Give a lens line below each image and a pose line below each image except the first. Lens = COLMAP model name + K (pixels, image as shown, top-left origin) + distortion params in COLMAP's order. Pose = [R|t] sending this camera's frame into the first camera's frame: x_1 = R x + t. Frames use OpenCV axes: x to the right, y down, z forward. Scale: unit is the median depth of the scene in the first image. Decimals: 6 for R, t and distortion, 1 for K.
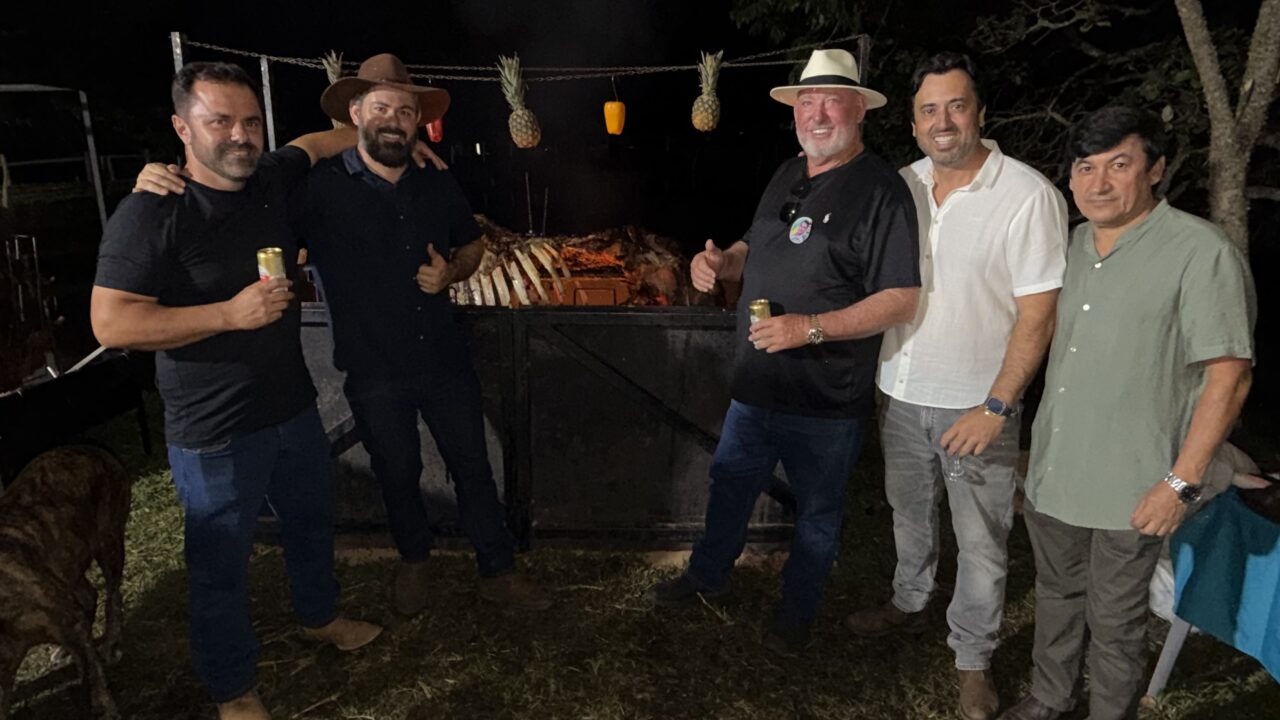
lens RADIAL K [[772.3, 0, 631.5], [0, 772.3, 364.9], [0, 0, 1]] dist [-0.004484, 0.004343]
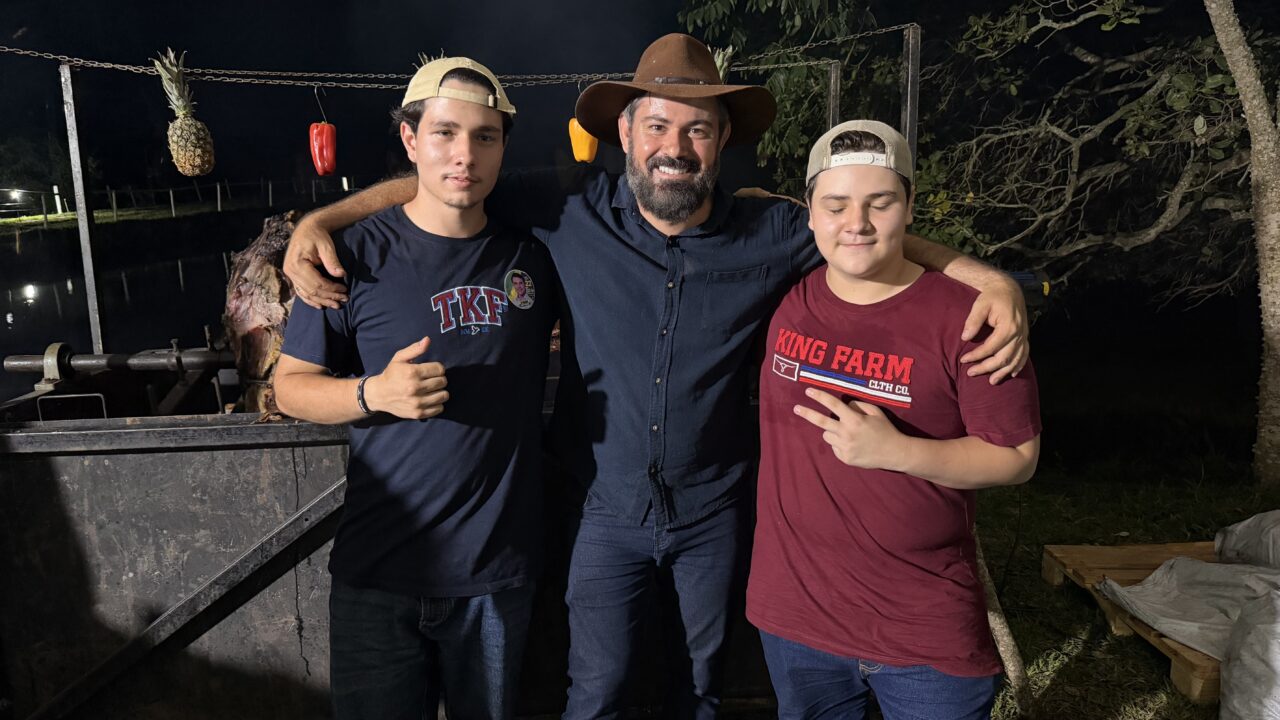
lens RADIAL K [[907.3, 0, 640.8], [0, 907.3, 364.8], [0, 0, 1]] dist [0.022111, -0.034010]
pose [[0.992413, -0.044882, 0.114461, -0.045111], [0.052831, 0.996327, -0.067389, -0.029904], [-0.111016, 0.072925, 0.991139, 0.101503]]
